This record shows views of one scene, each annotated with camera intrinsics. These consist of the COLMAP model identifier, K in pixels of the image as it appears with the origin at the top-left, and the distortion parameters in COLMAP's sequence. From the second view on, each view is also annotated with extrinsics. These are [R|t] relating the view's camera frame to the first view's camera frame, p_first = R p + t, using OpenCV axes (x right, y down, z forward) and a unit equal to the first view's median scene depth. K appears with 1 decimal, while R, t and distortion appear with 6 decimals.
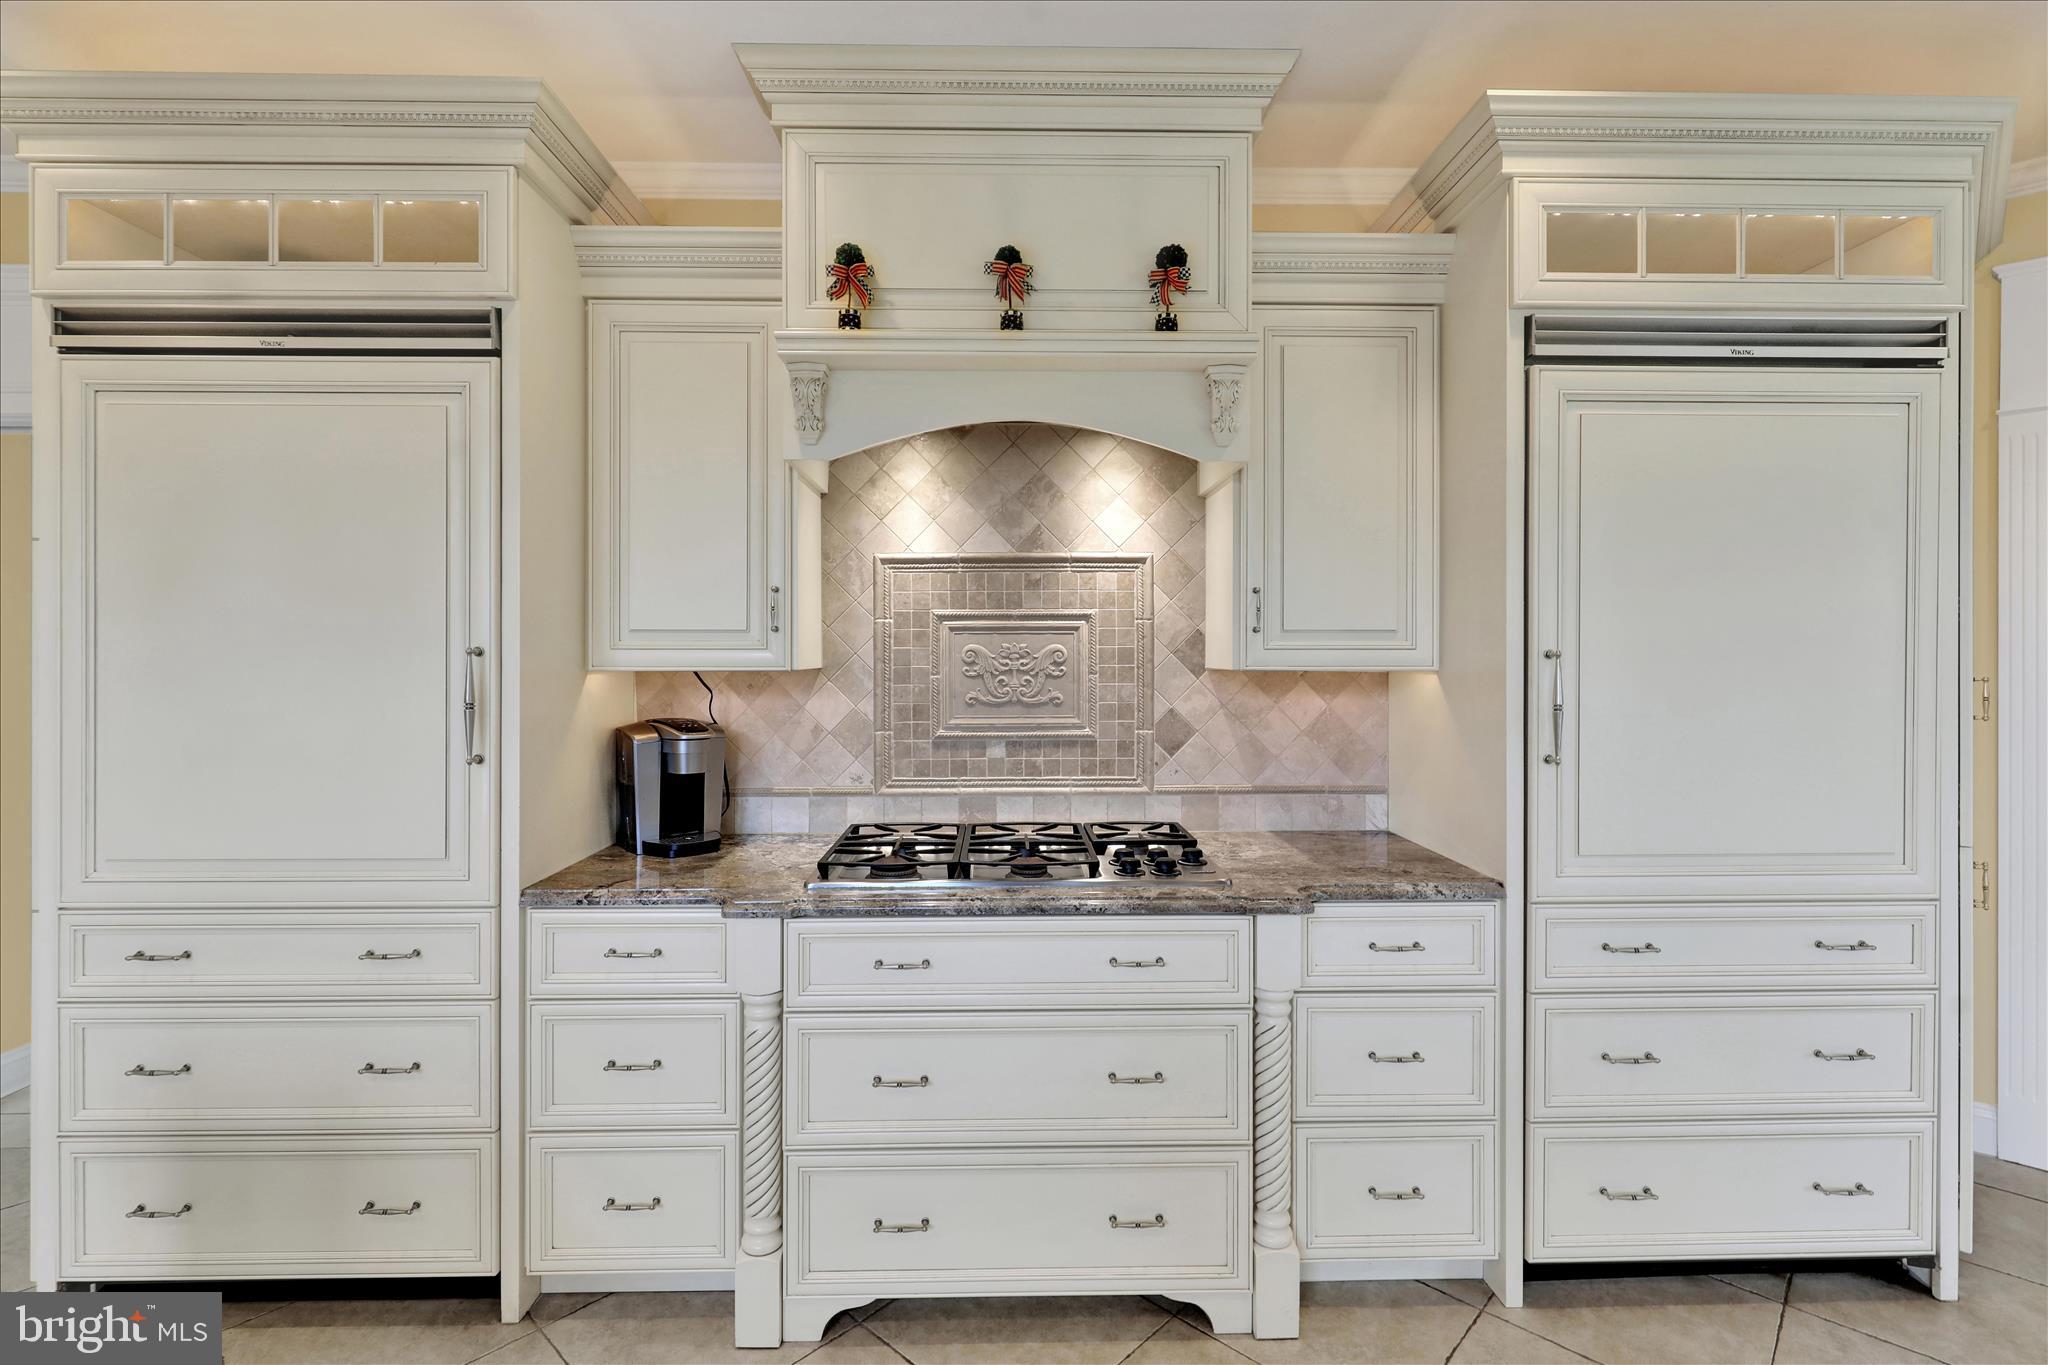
lens RADIAL K [[997.3, 0, 990.3], [0, 997.3, 658.0], [0, 0, 1]] dist [-0.001024, 0.000758]
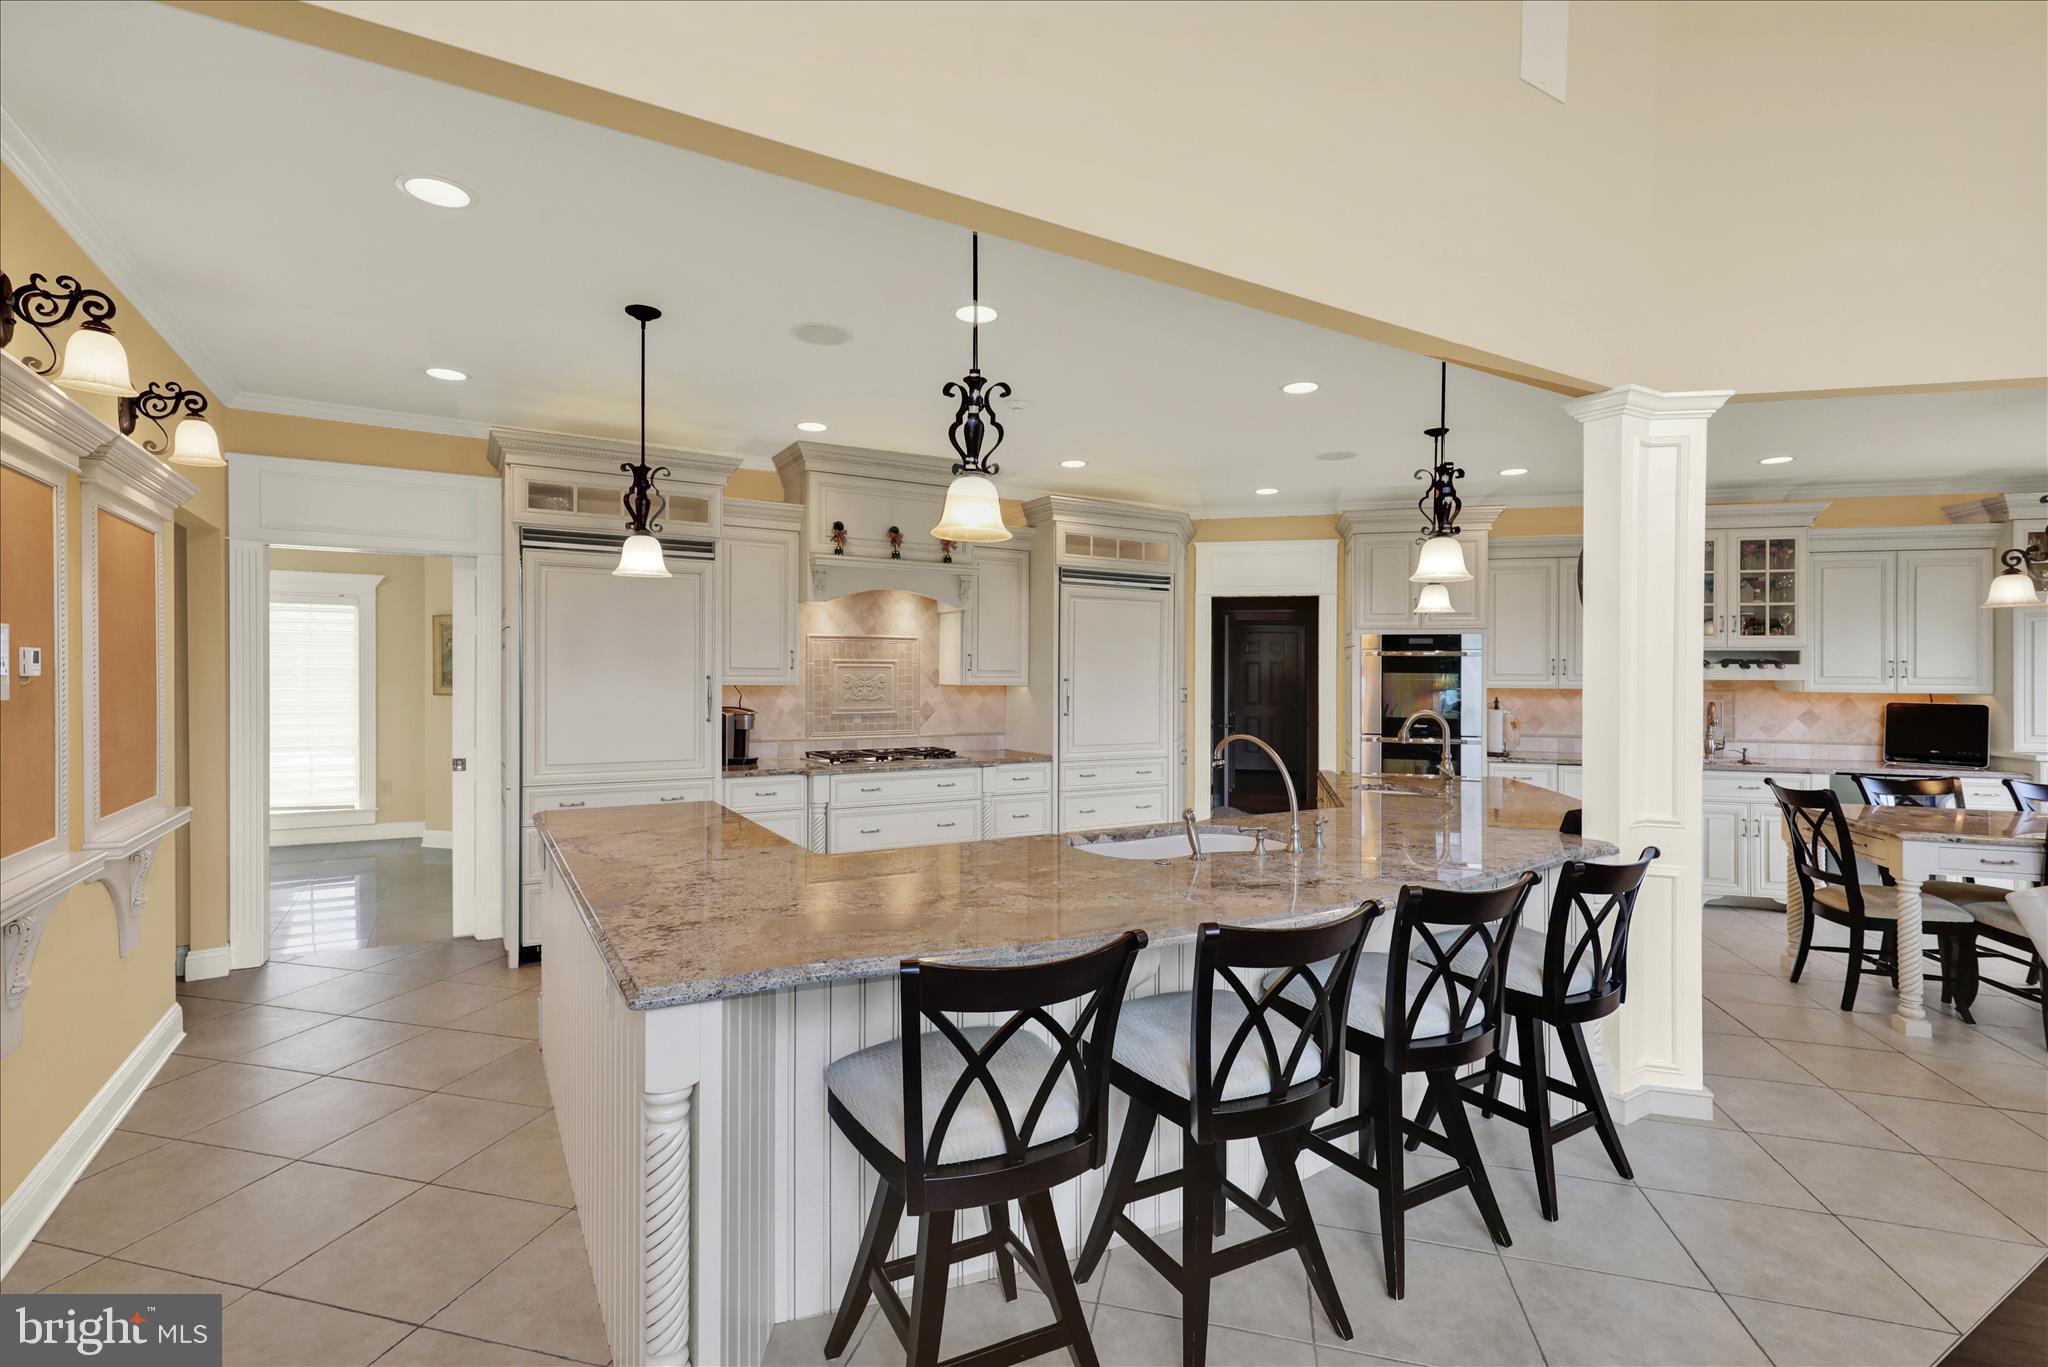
lens RADIAL K [[930.3, 0, 1029.3], [0, 930.3, 689.1], [0, 0, 1]] dist [0.001030, 0.000233]
pose [[0.865394, -0.001121, 0.501091, -0.737886], [-0.003934, 0.999951, 0.009031, -0.000073], [-0.501077, -0.009787, 0.865347, -1.078758]]
